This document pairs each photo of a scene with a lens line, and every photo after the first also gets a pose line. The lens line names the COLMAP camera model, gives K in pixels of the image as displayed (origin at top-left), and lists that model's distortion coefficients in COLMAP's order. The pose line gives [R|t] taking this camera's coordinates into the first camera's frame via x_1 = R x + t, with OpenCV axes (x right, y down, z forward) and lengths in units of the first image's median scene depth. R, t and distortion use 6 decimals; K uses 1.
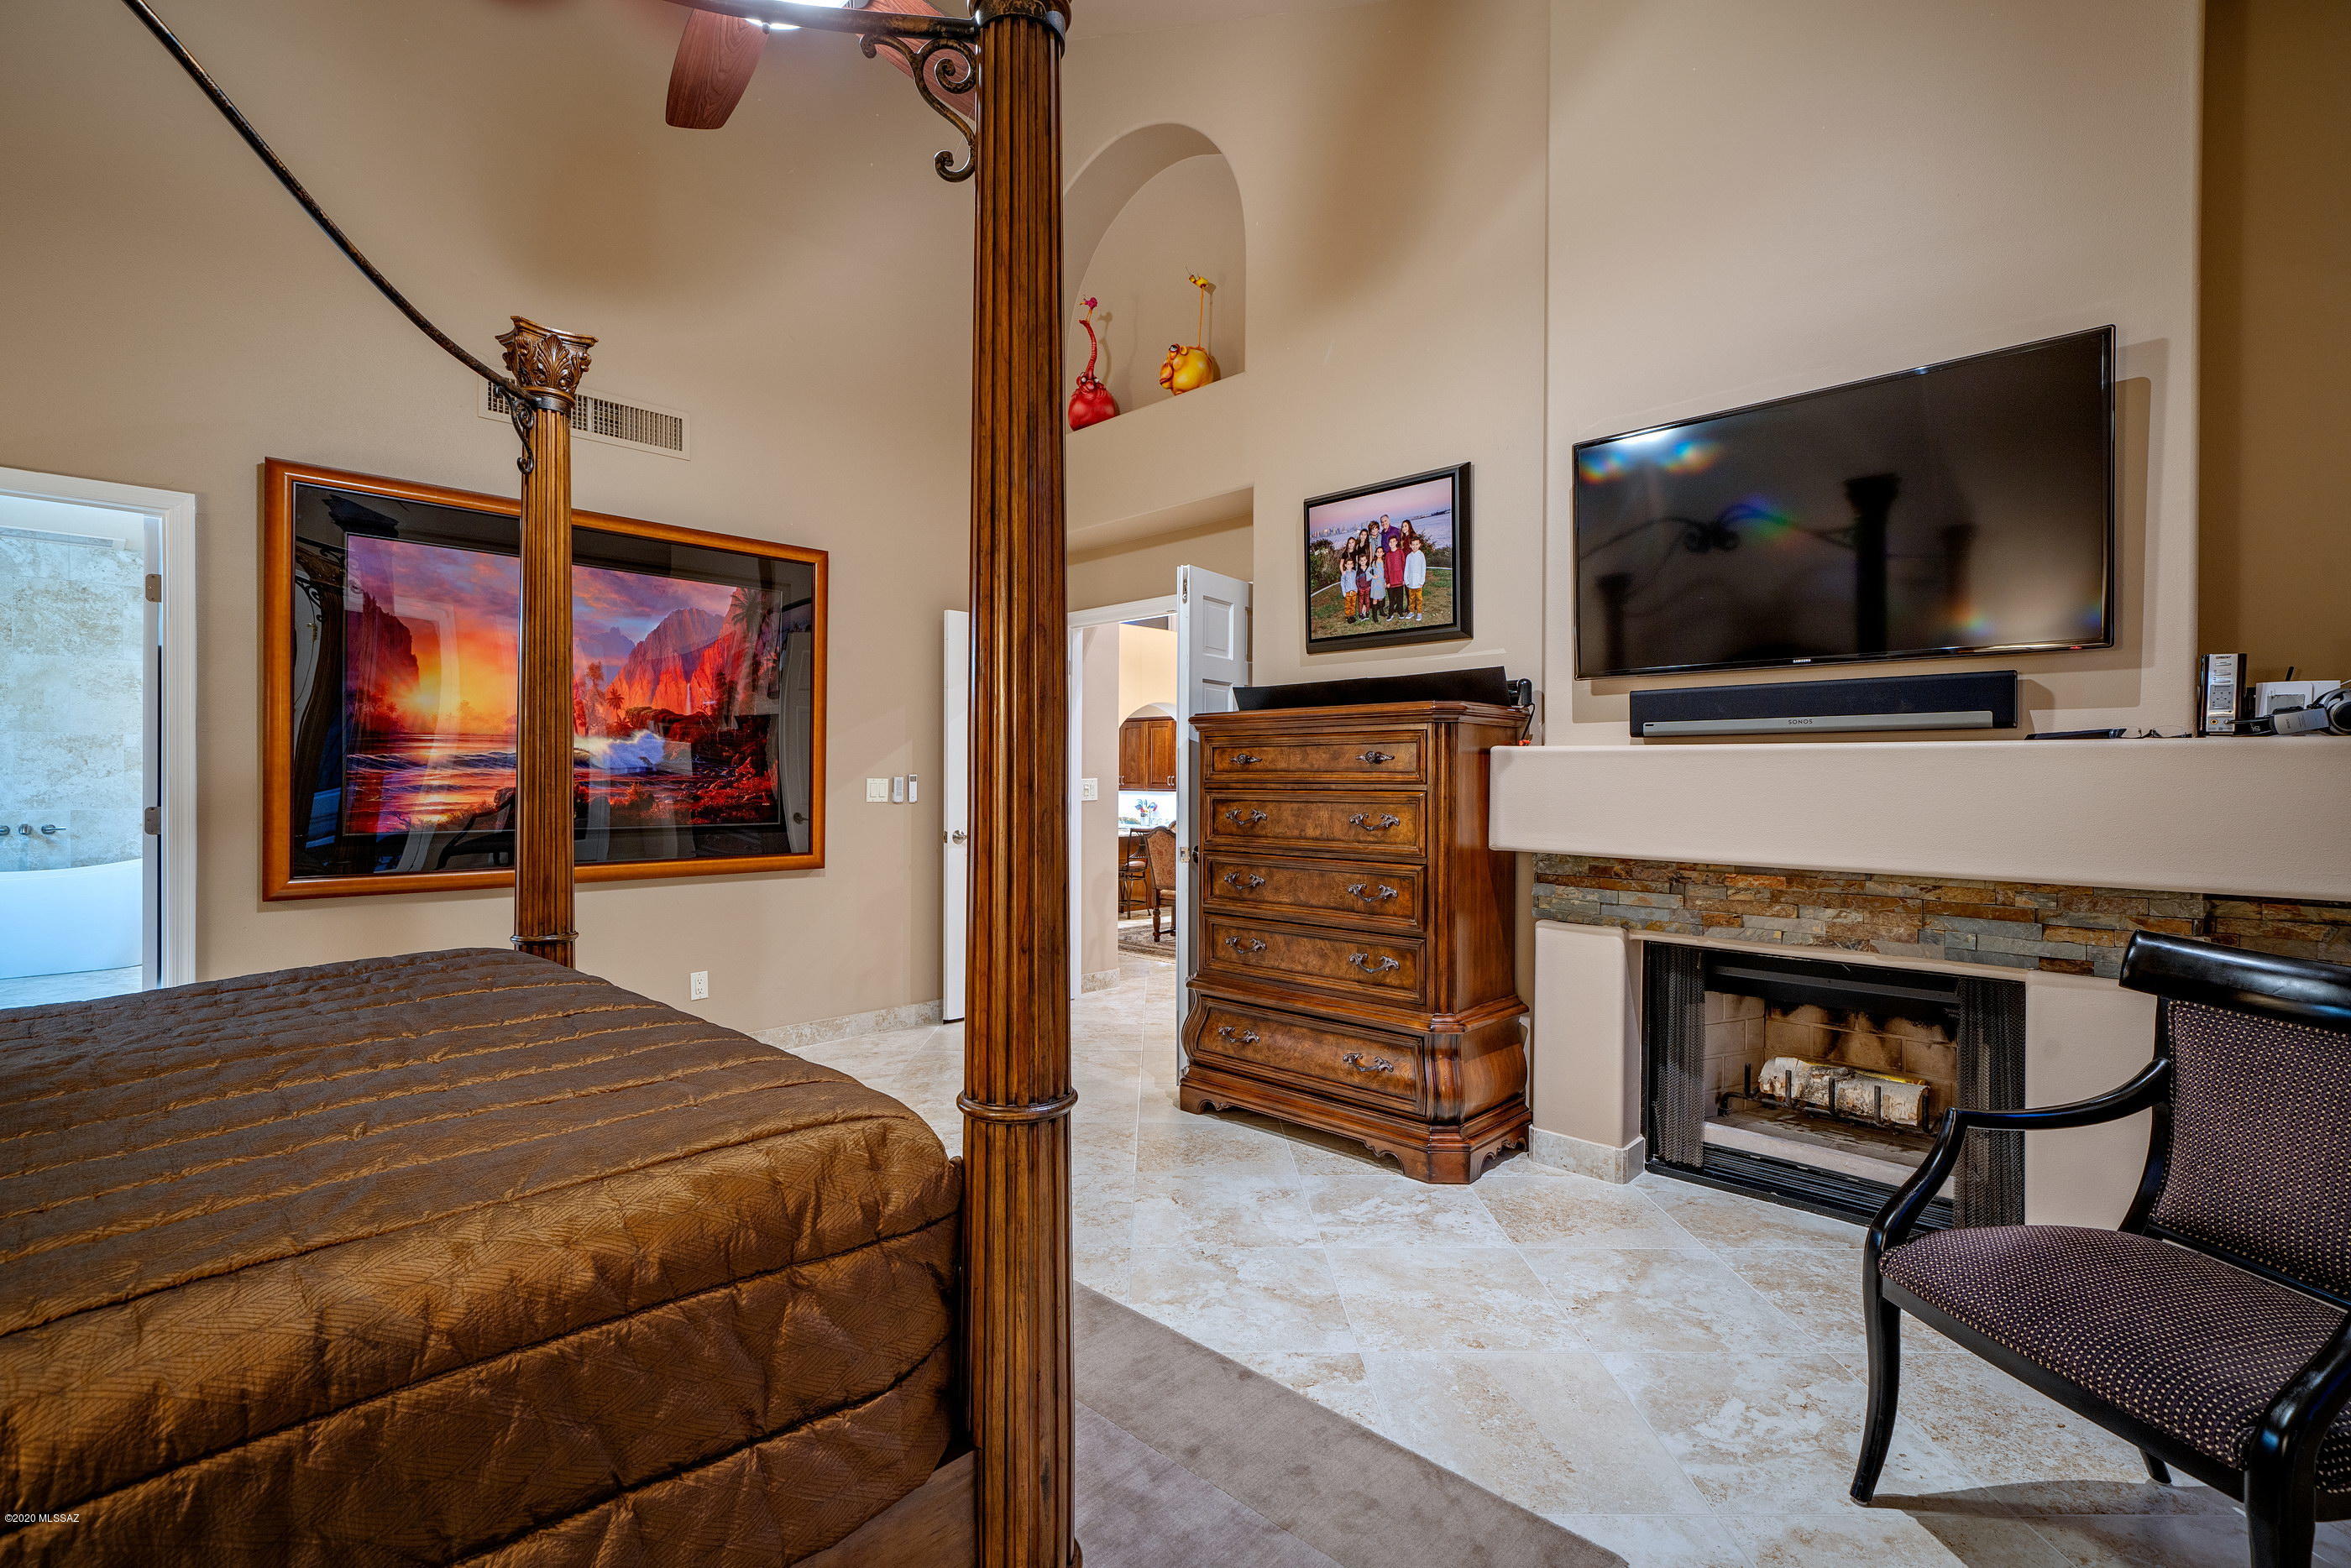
lens RADIAL K [[1091.7, 0, 1175.5], [0, 1091.7, 784.0], [0, 0, 1]] dist [-0.002189, -0.000744]
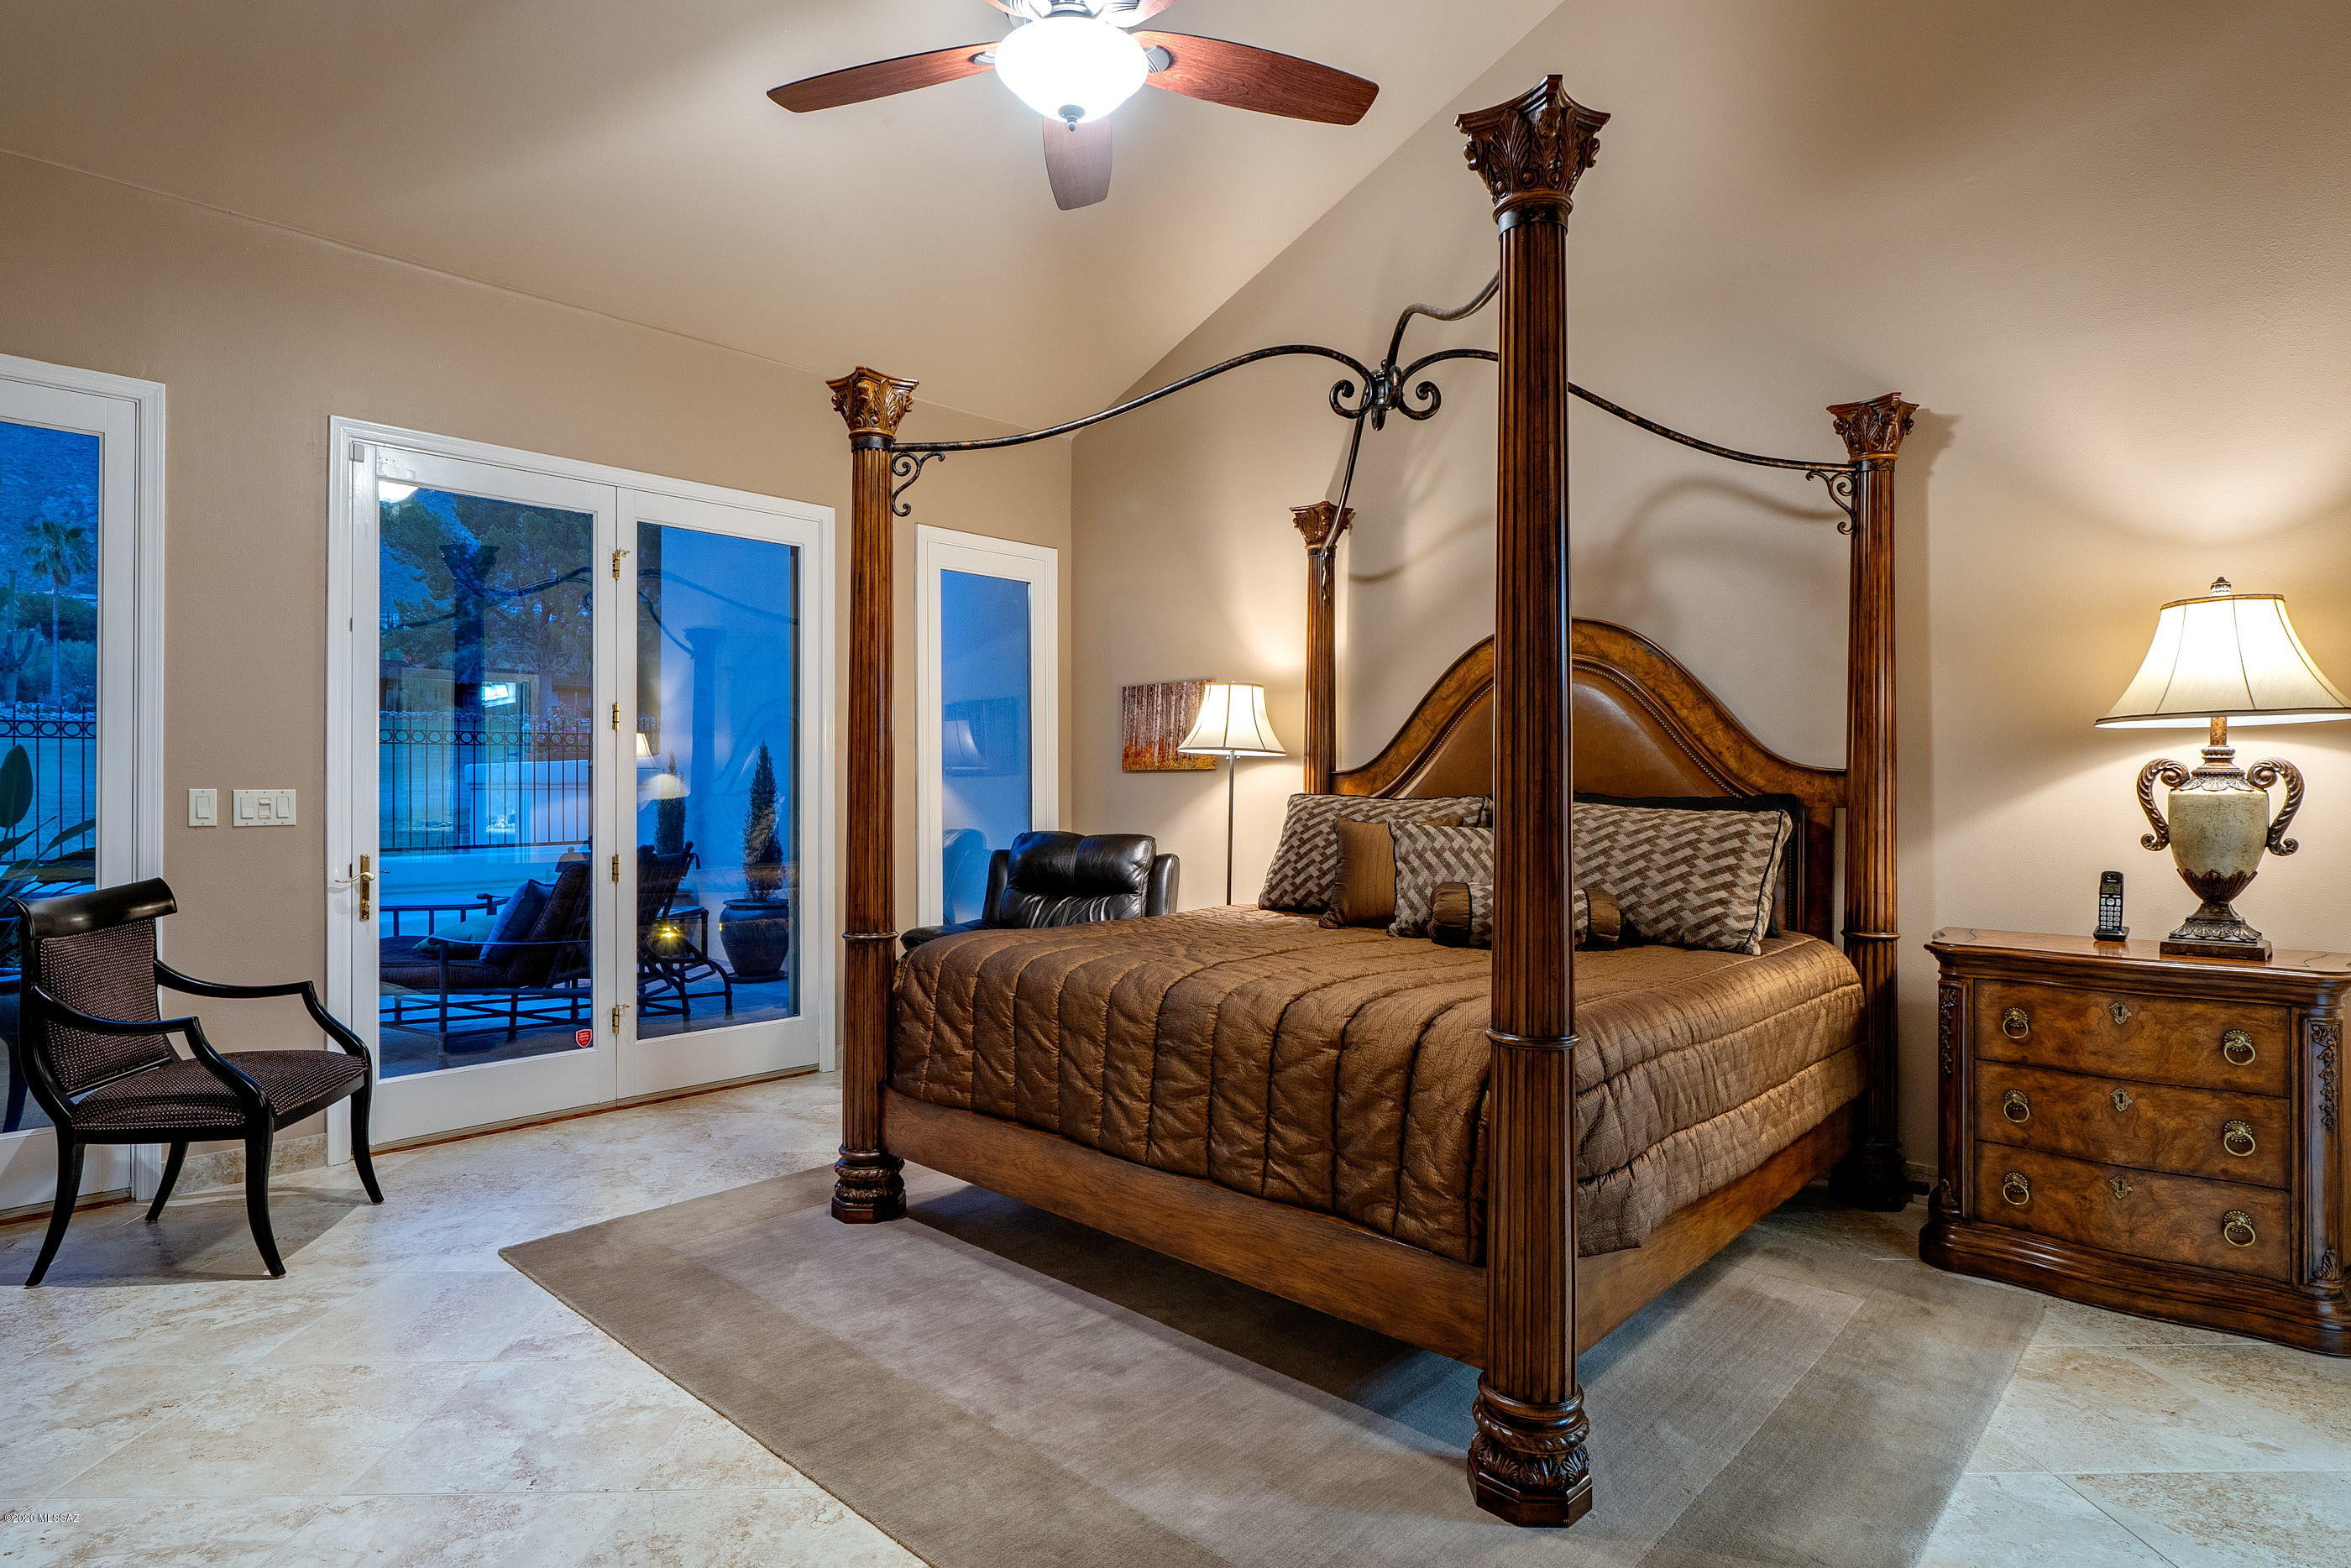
lens RADIAL K [[1244.6, 0, 1175.5], [0, 1244.6, 784.0], [0, 0, 1]] dist [-0.015277, -0.001779]
pose [[-0.999786, -0.005897, -0.019827, -0.443723], [-0.005971, 0.999976, 0.003647, -0.013184], [0.019805, 0.003765, -0.999797, 2.205156]]
